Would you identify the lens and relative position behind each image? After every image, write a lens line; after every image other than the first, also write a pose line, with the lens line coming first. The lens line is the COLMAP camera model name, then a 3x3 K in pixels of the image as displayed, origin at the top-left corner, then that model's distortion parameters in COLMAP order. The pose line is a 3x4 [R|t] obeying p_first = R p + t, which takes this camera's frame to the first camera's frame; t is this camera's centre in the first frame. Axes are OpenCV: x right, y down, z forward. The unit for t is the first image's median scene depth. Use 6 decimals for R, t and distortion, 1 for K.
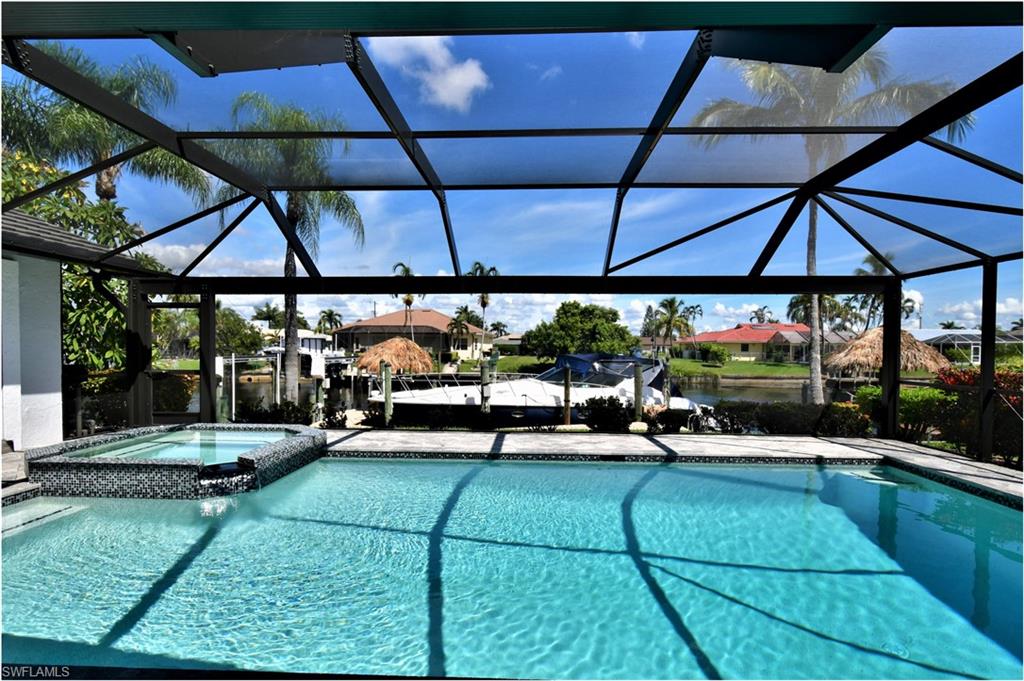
lens RADIAL K [[496.9, 0, 514.0], [0, 496.9, 345.1], [0, 0, 1]] dist [-0.004167, 0.000020]
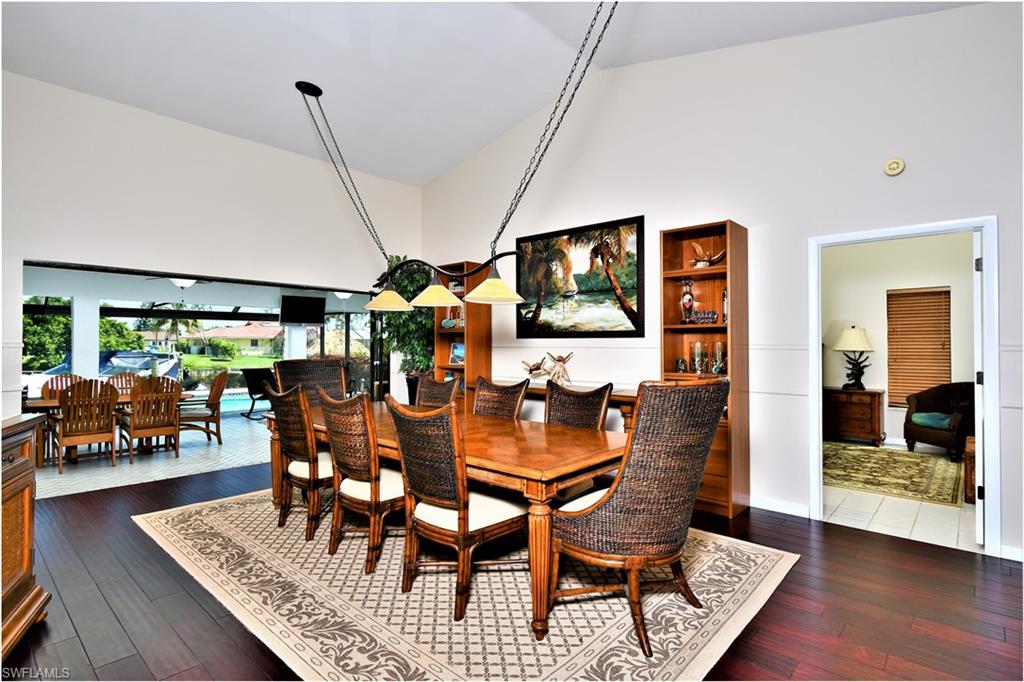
lens RADIAL K [[496.9, 0, 514.4], [0, 496.9, 340.0], [0, 0, 1]] dist [-0.004167, 0.000020]
pose [[0.615695, -0.002284, 0.787981, -0.053136], [0.000846, 0.999997, 0.002237, -0.003446], [-0.787984, -0.000710, 0.615695, -0.148031]]
